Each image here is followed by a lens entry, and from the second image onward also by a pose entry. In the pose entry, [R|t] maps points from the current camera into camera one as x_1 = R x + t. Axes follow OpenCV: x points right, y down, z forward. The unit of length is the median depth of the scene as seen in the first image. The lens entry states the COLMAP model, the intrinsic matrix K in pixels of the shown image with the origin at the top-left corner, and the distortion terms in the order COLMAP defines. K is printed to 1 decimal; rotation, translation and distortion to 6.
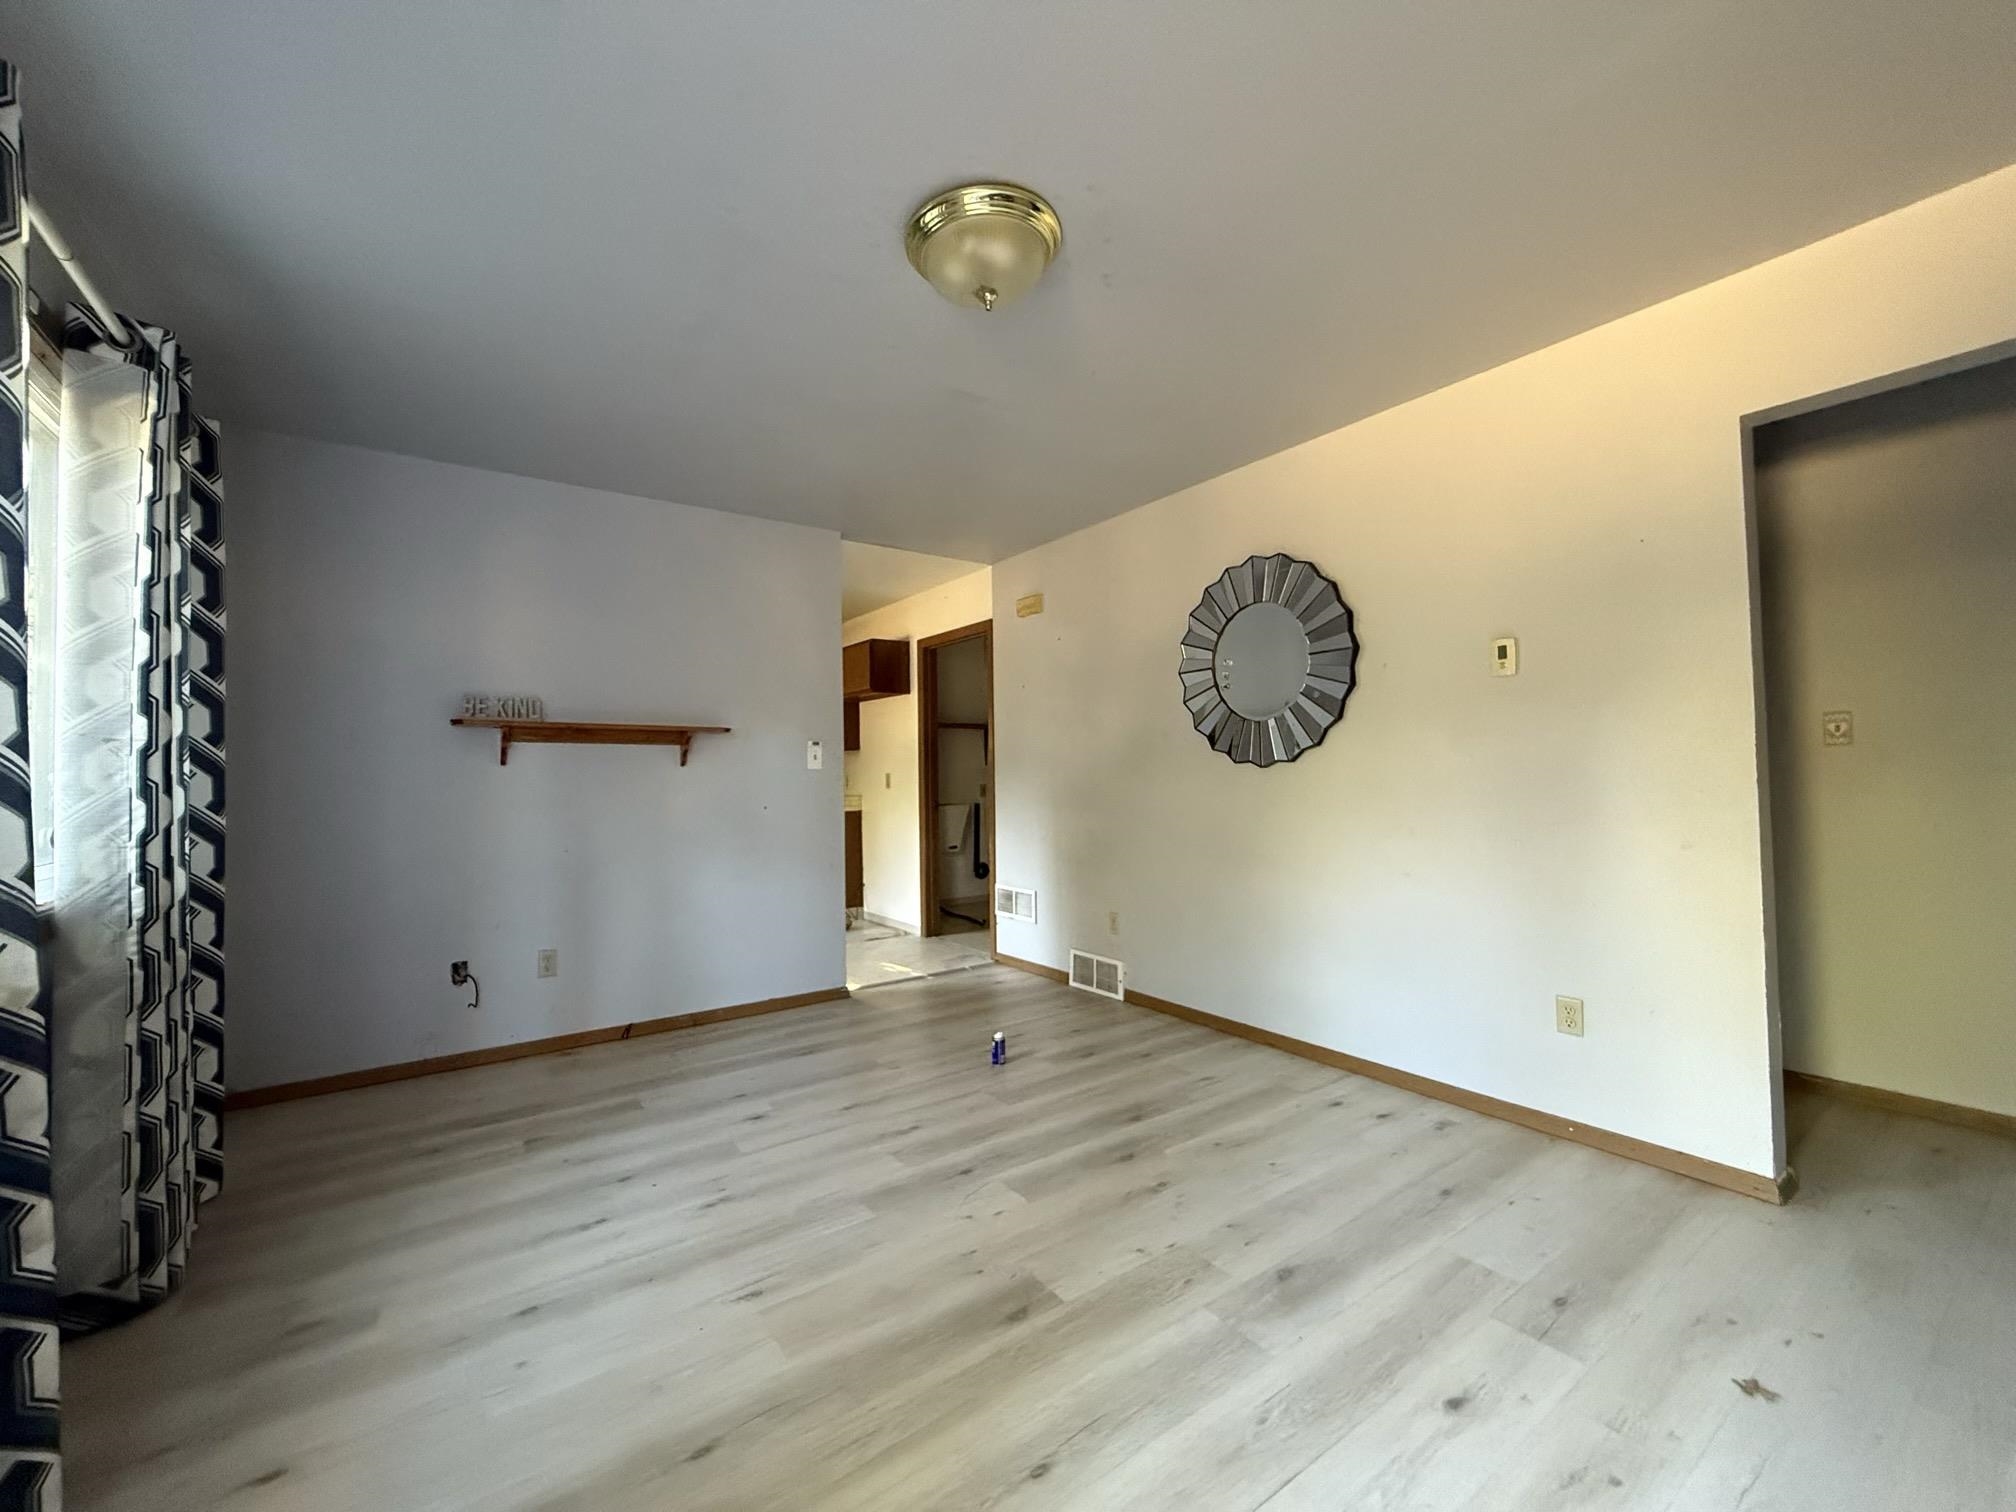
lens RADIAL K [[796.1, 0, 995.0], [0, 796.1, 759.6], [0, 0, 1]] dist [-0.007001, 0.000044]
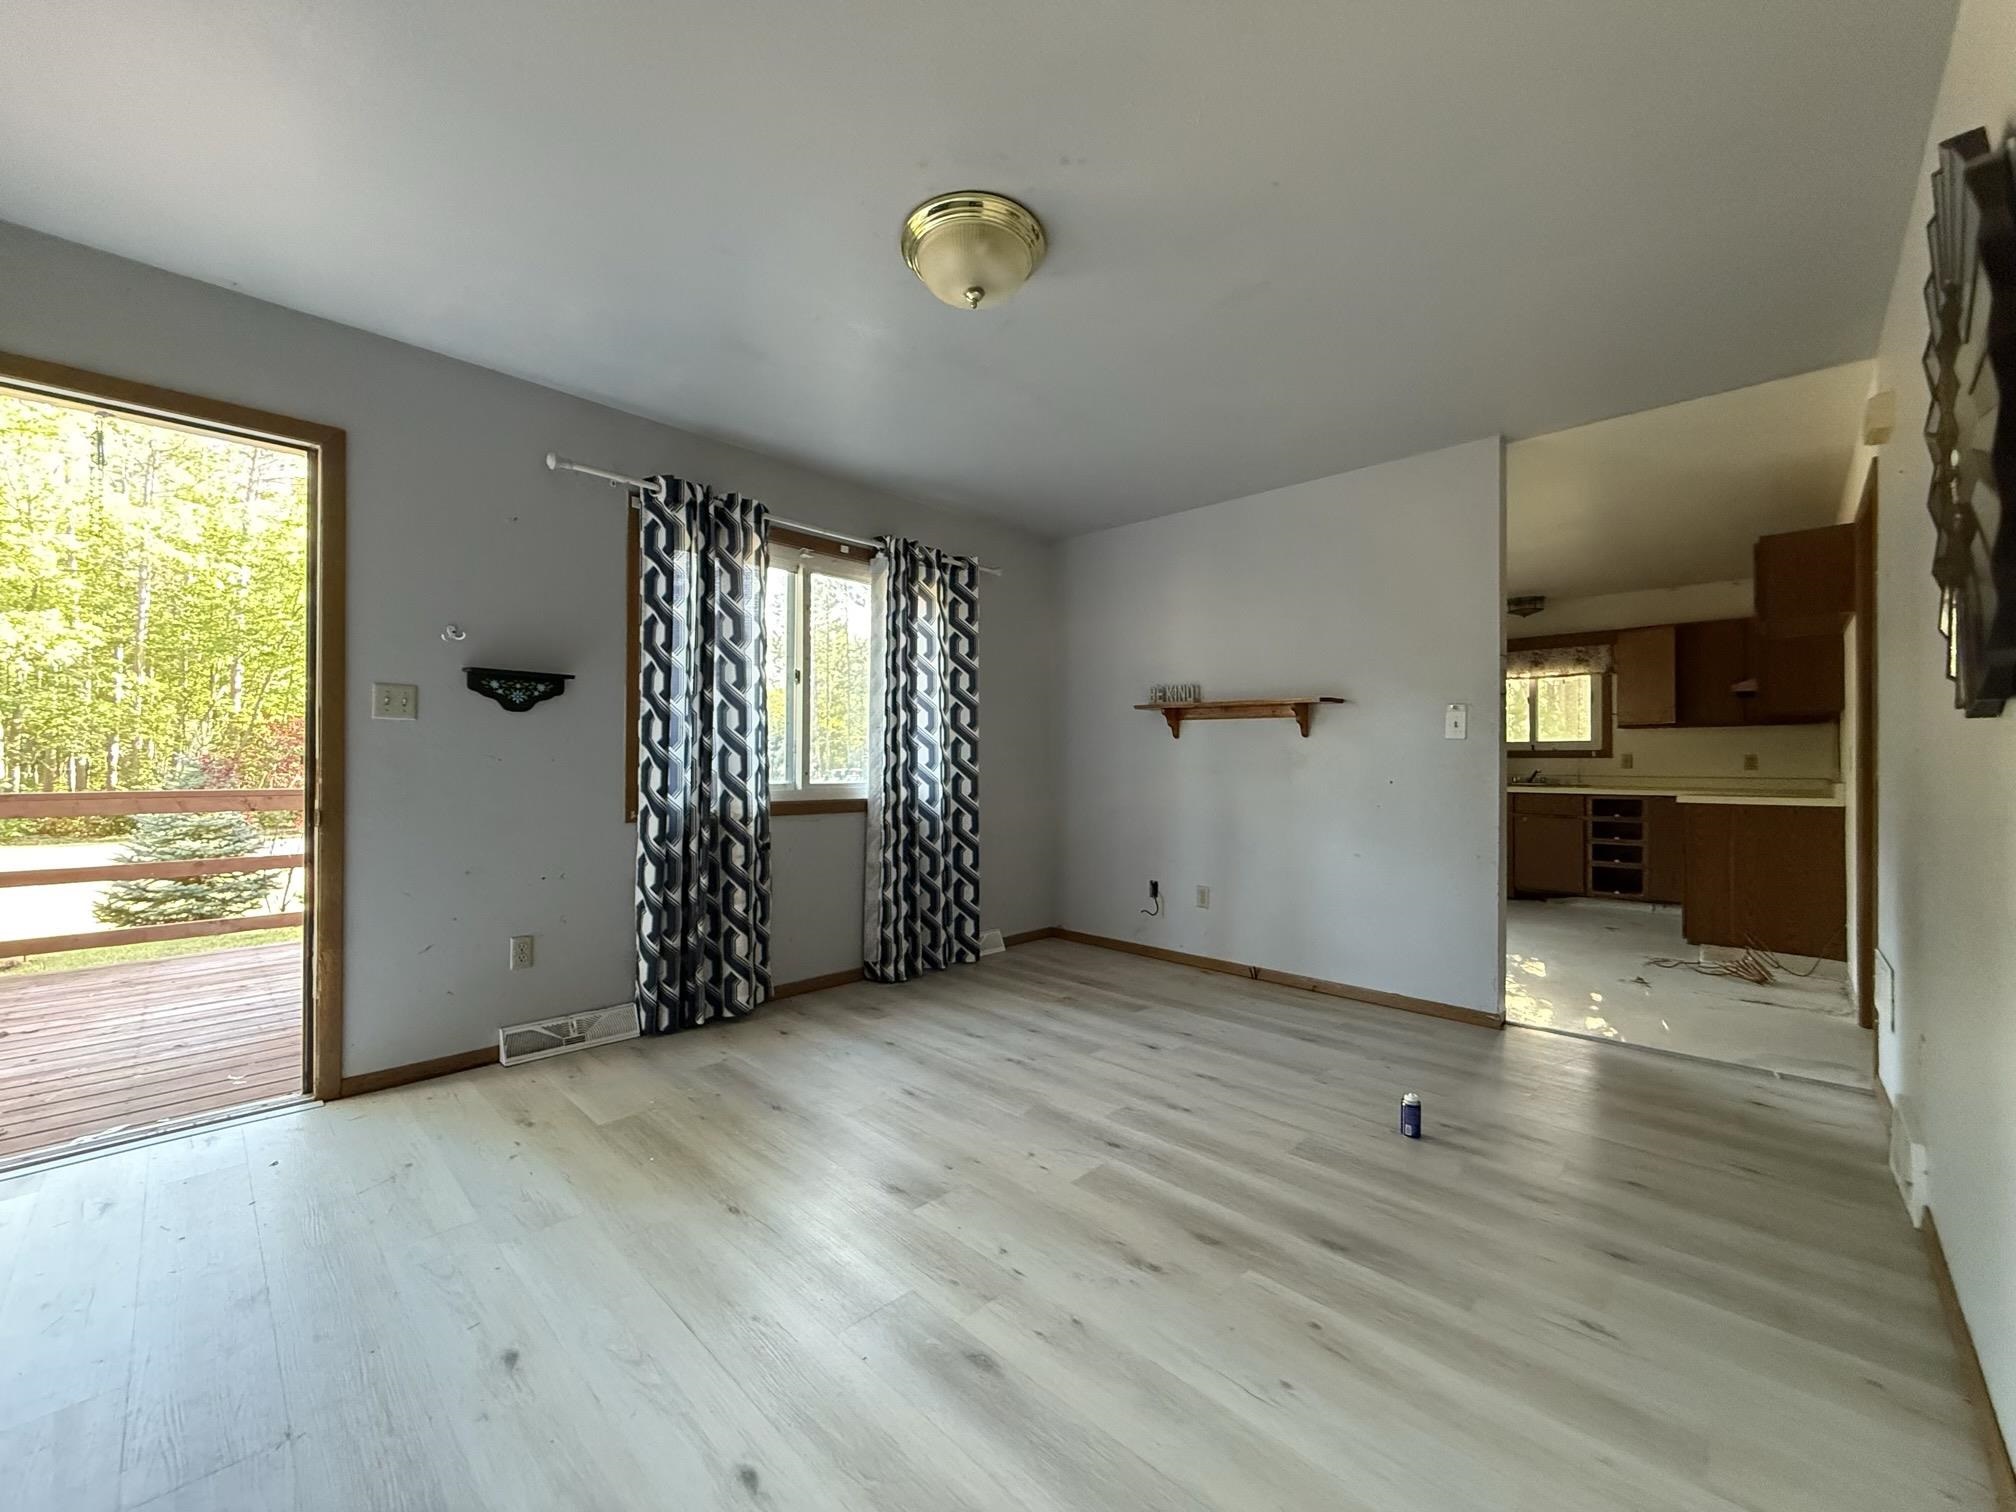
lens RADIAL K [[796.1, 0, 1006.9], [0, 796.1, 754.6], [0, 0, 1]] dist [-0.007001, 0.000044]
pose [[0.191115, 0.006238, -0.981548, 0.808909], [0.011058, 0.999903, 0.008508, 0.026082], [0.981505, -0.012480, 0.191027, 0.623636]]
